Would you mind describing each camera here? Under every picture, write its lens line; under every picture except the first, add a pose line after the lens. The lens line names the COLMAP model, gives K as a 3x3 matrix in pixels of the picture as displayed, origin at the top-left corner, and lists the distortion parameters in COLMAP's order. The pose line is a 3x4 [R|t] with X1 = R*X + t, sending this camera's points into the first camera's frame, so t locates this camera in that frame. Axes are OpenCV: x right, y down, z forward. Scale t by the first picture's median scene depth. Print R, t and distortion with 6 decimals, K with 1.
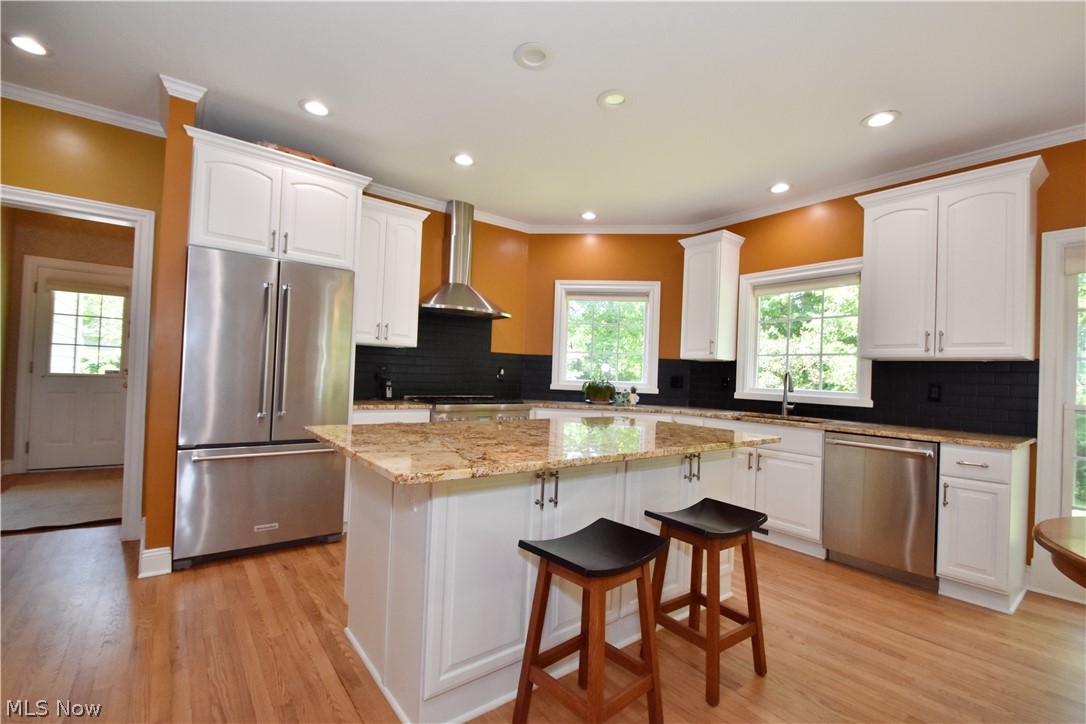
lens RADIAL K [[474.6, 0, 540.5], [0, 474.6, 367.7], [0, 0, 1]] dist [0.001411, -0.002586]
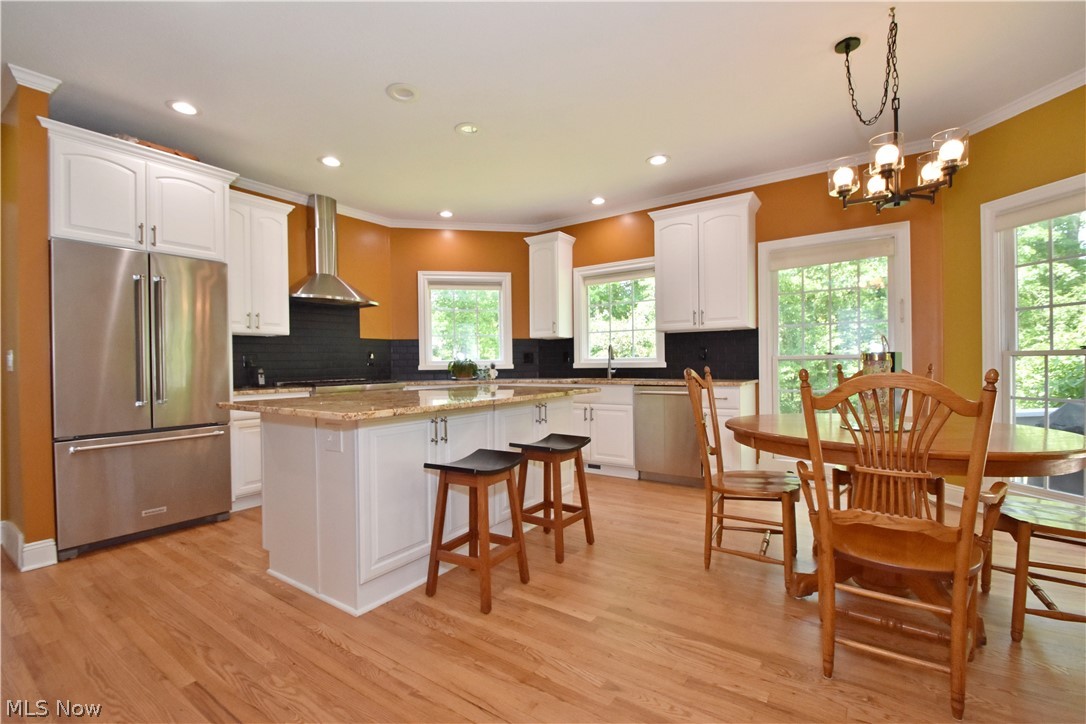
lens RADIAL K [[474.6, 0, 543.1], [0, 474.6, 364.8], [0, 0, 1]] dist [0.001411, -0.002586]
pose [[0.951347, -0.053467, 0.303448, -0.062552], [0.046903, 0.998482, 0.028883, 0.024542], [-0.304532, -0.013245, 0.952410, -0.229418]]
